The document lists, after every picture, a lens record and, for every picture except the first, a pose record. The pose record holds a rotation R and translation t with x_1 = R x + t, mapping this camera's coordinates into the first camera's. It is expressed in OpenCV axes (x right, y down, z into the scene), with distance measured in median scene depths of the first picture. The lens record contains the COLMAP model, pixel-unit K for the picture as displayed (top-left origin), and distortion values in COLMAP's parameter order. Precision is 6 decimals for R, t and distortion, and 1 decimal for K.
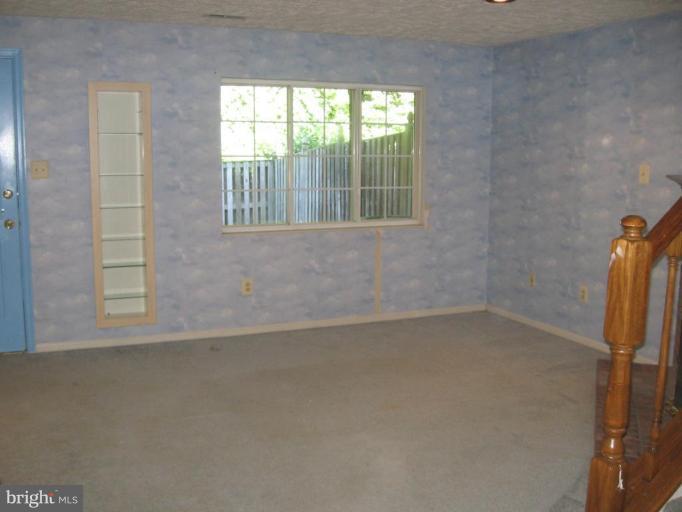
lens RADIAL K [[731.8, 0, 341.0], [0, 731.8, 256.0], [0, 0, 1]] dist [-0.118436, -0.001269]
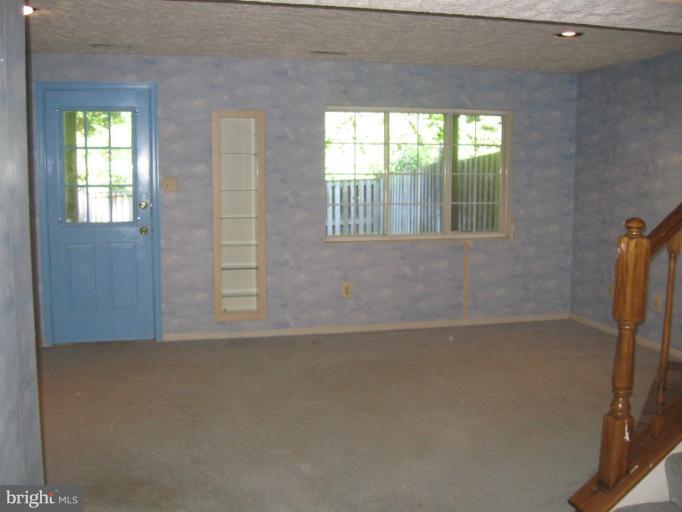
lens RADIAL K [[731.8, 0, 341.0], [0, 731.8, 256.0], [0, 0, 1]] dist [-0.118436, -0.001269]
pose [[0.988398, 0.014240, -0.151217, 0.033756], [-0.018306, 0.999506, -0.025528, 0.019335], [0.150779, 0.028000, 0.988171, -0.118000]]
